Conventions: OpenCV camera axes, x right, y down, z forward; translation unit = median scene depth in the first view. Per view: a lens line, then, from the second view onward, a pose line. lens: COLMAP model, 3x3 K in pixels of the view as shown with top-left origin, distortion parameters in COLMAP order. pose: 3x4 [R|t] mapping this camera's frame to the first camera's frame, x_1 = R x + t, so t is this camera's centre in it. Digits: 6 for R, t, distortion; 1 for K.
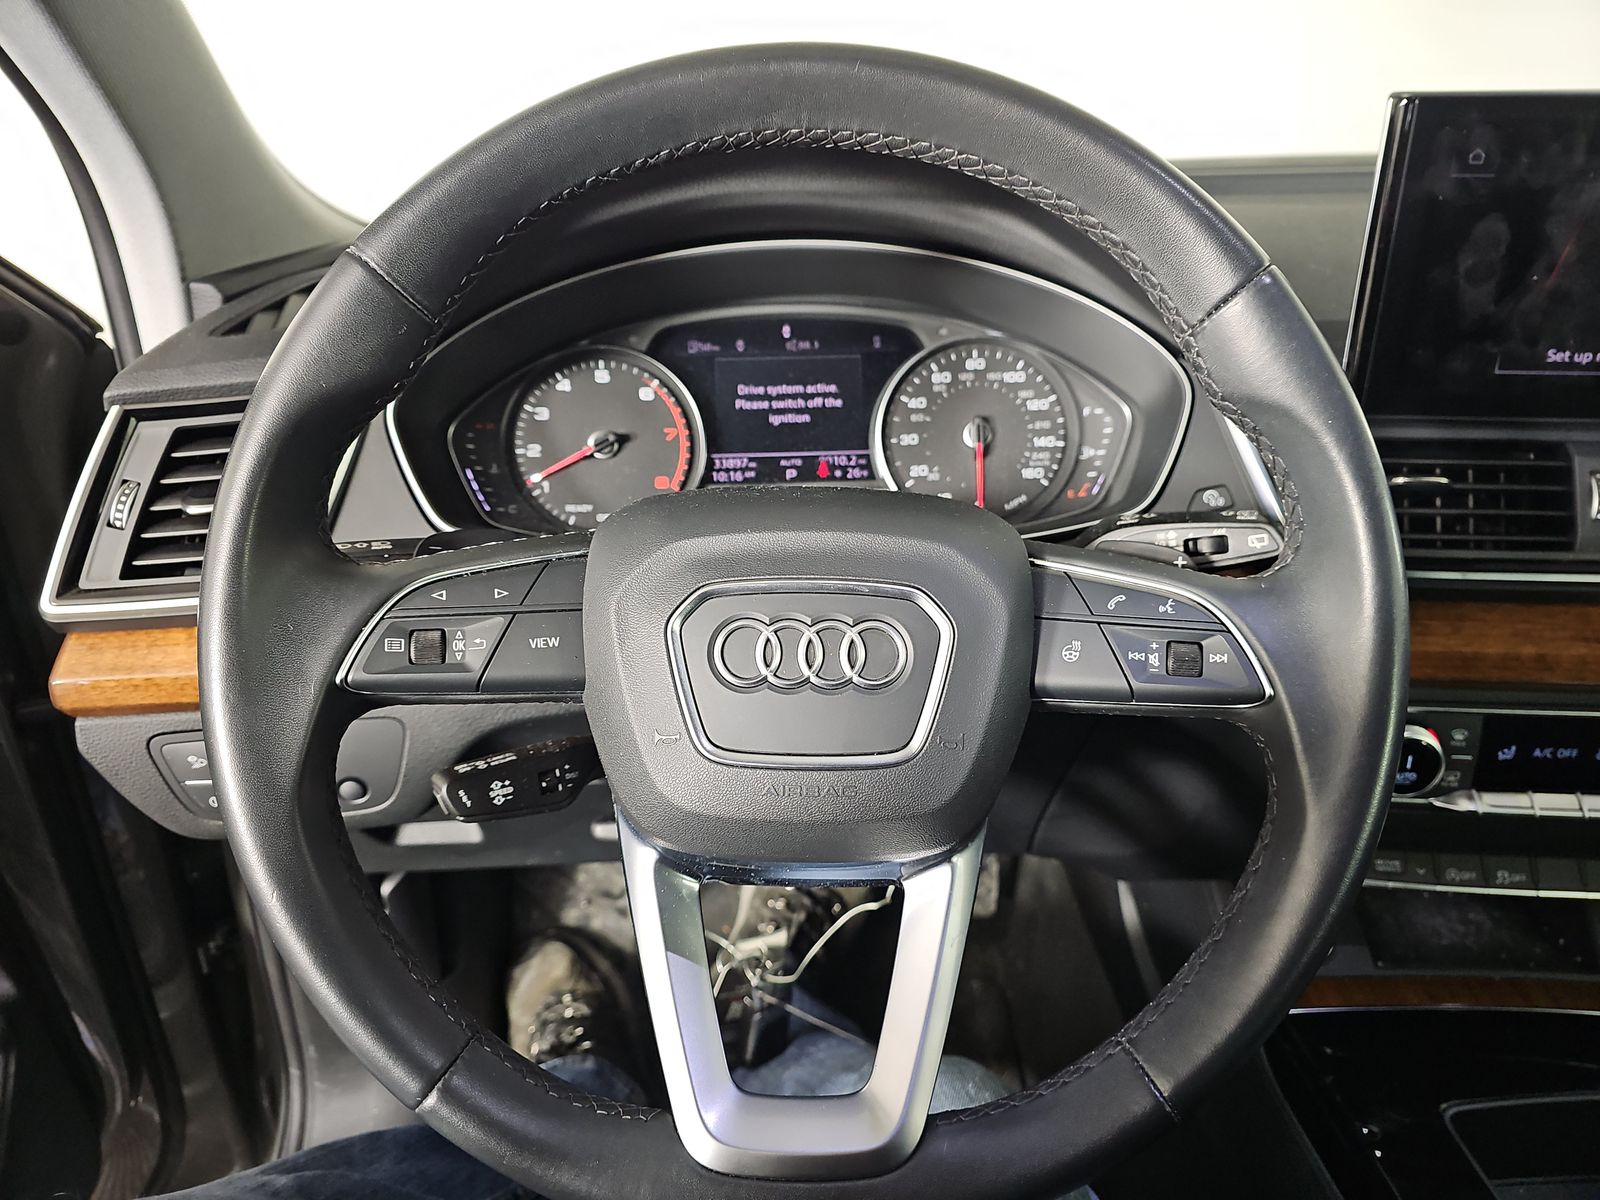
lens RADIAL K [[1032.1, 0, 800.0], [0, 1032.1, 600.0], [0, 0, 1]] dist [0.090809, -0.118089]
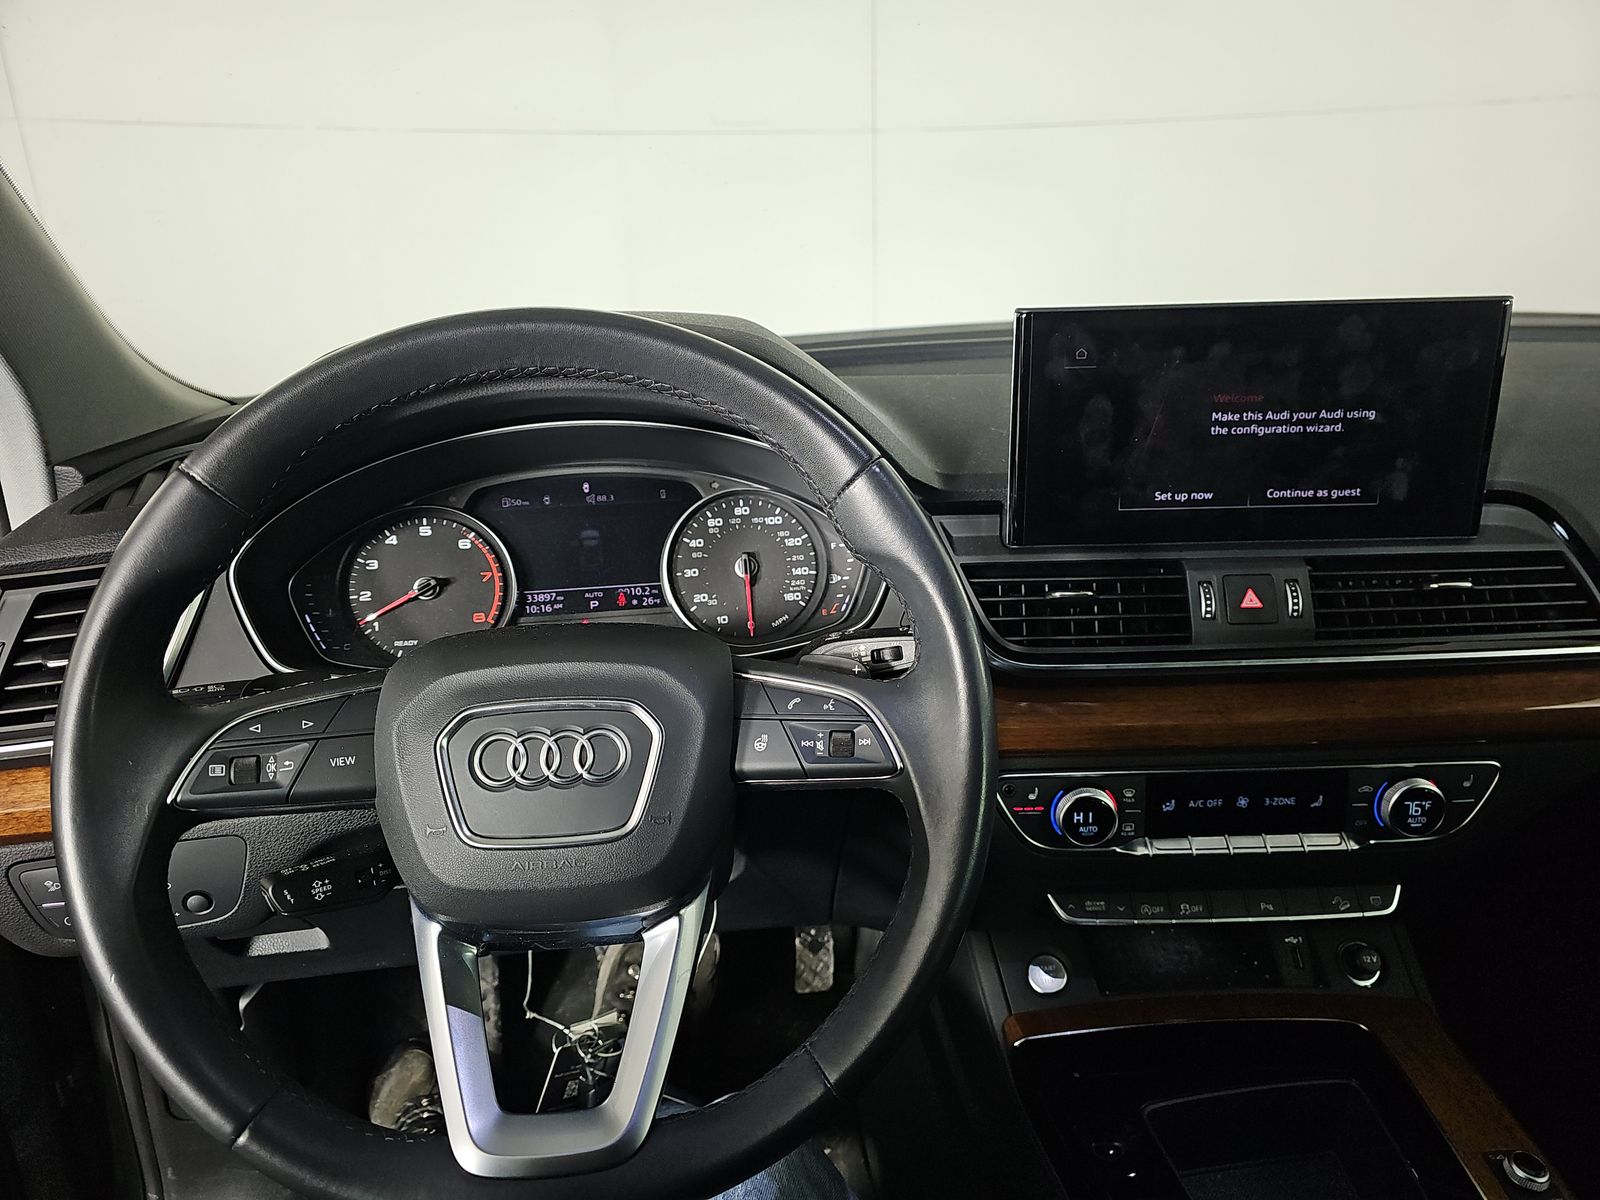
lens RADIAL K [[1023.4, 0, 800.0], [0, 1023.4, 600.0], [0, 0, 1]] dist [0.087258, -0.076449]
pose [[0.995033, -0.042655, 0.089946, 0.140785], [0.051211, 0.994153, -0.095069, -0.003397], [-0.085365, 0.099203, 0.991399, -0.223546]]
